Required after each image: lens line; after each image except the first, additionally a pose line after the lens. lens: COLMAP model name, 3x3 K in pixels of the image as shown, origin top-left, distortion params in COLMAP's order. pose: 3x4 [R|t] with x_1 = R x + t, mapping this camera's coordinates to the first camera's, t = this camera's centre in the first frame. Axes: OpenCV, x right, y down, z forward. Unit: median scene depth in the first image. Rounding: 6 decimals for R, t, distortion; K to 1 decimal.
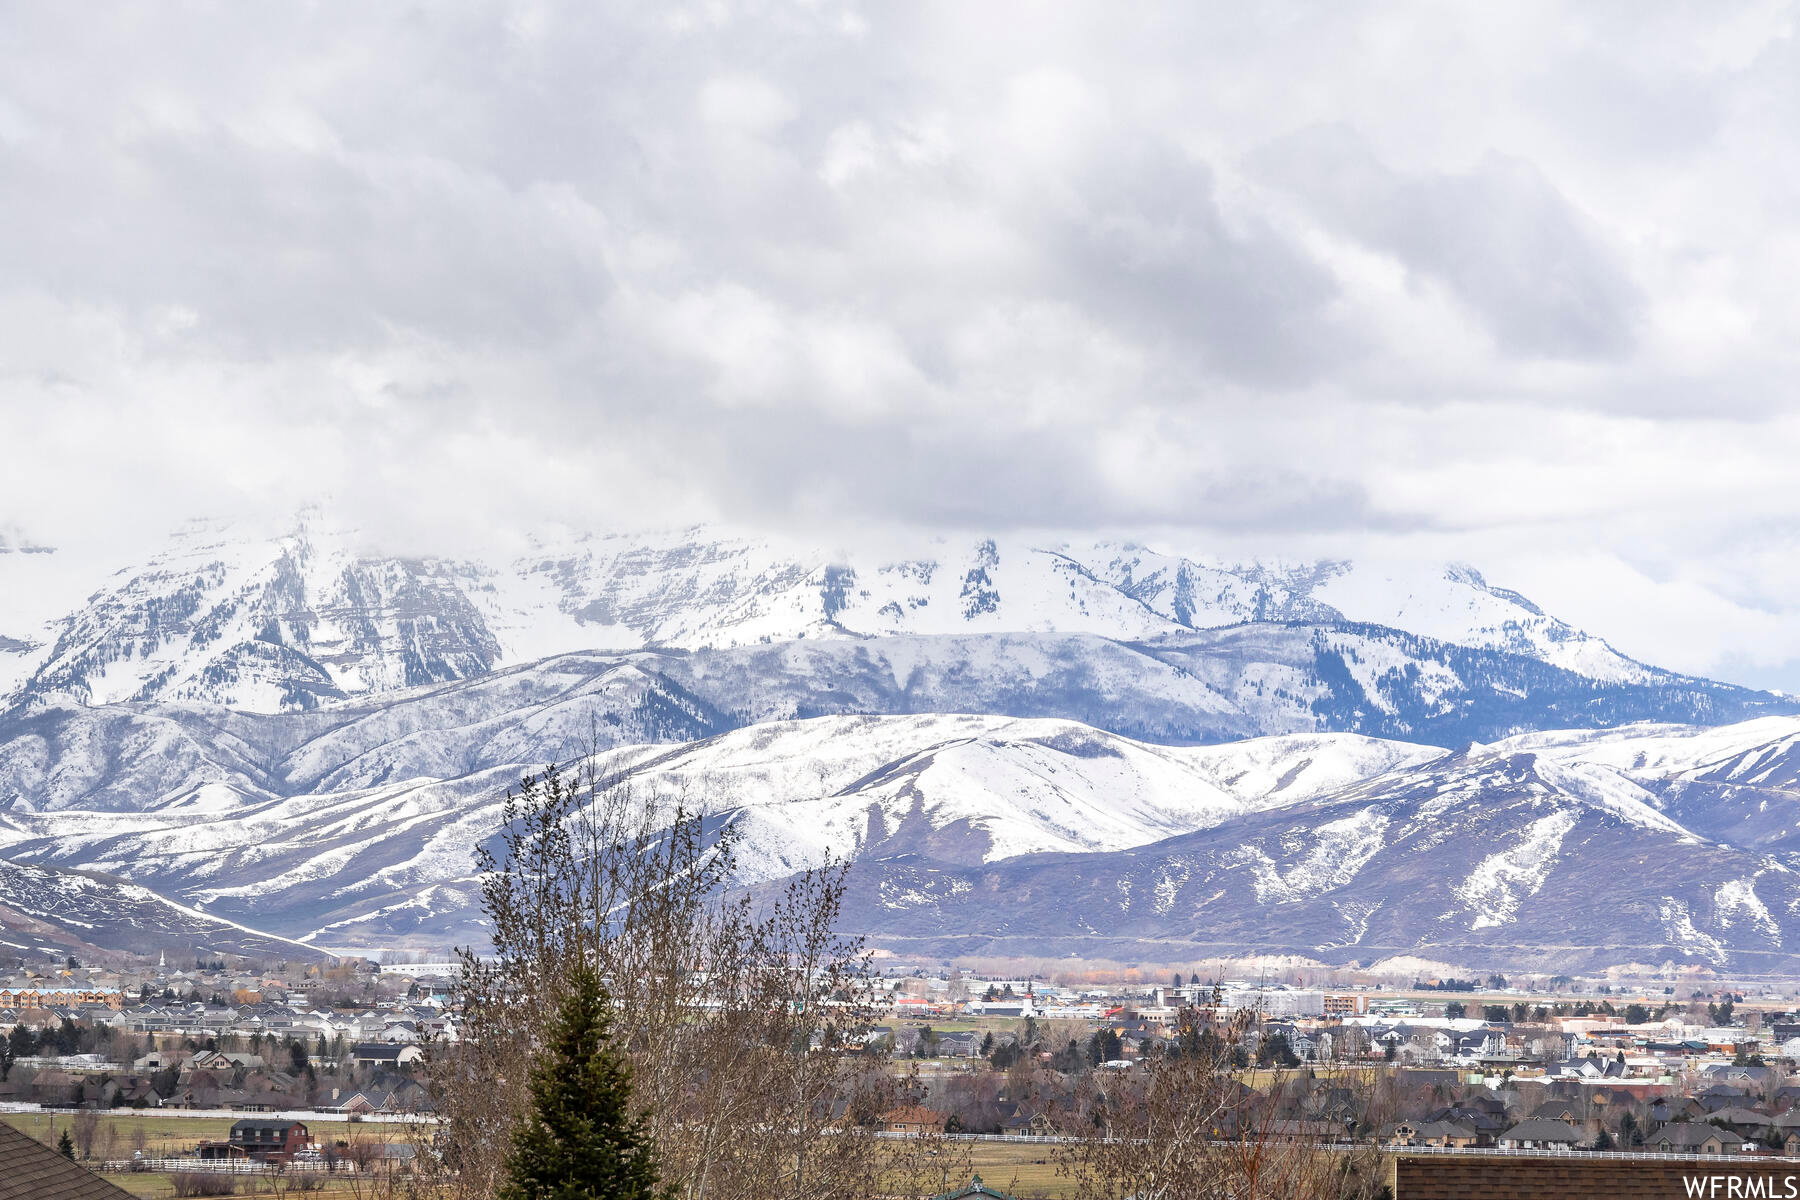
lens RADIAL K [[708.0, 0, 900.0], [0, 708.0, 600.0], [0, 0, 1]] dist [0.000238, 0.000025]
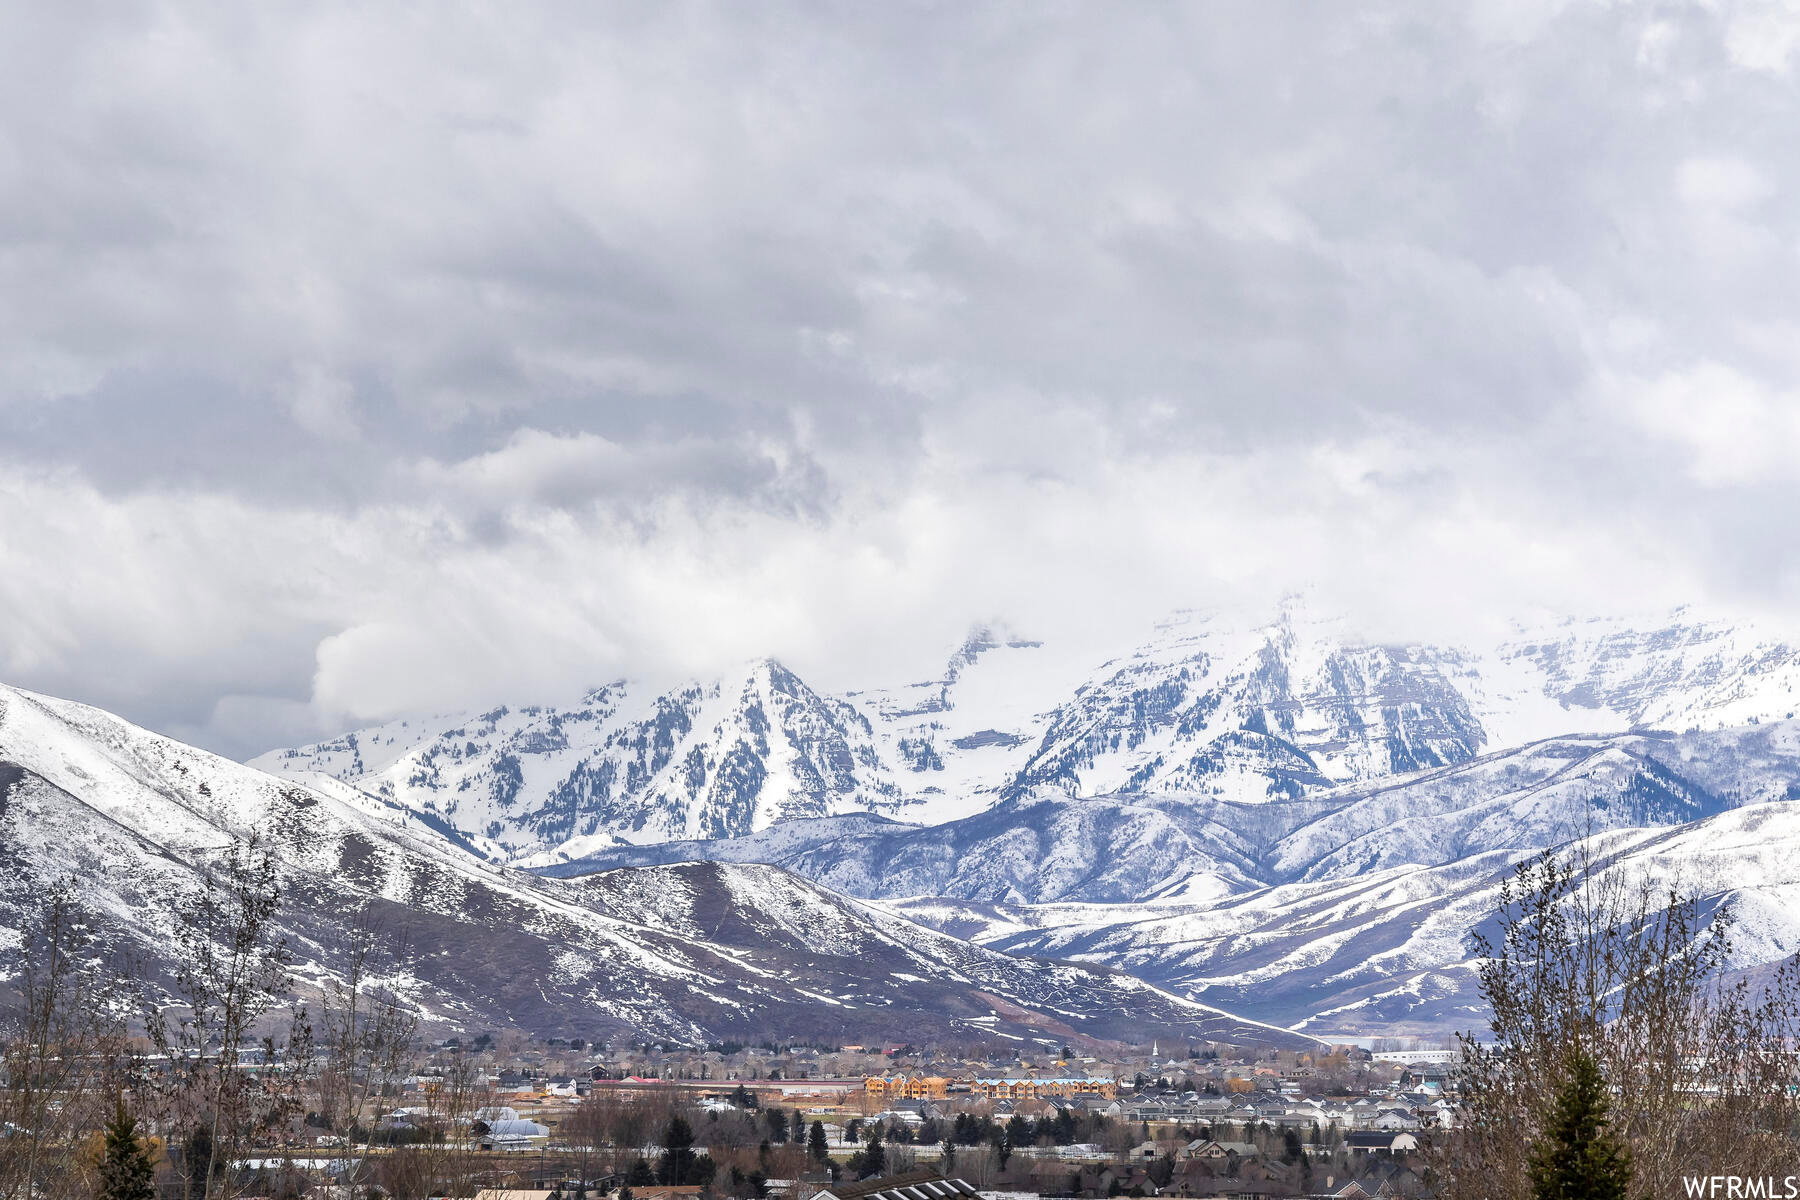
lens RADIAL K [[708.0, 0, 900.0], [0, 708.0, 600.0], [0, 0, 1]] dist [0.000238, 0.000025]
pose [[0.999663, -0.019539, -0.017102, -1.371832], [0.019522, 0.999809, -0.001127, -0.135640], [0.017121, 0.000793, 0.999853, -0.011857]]
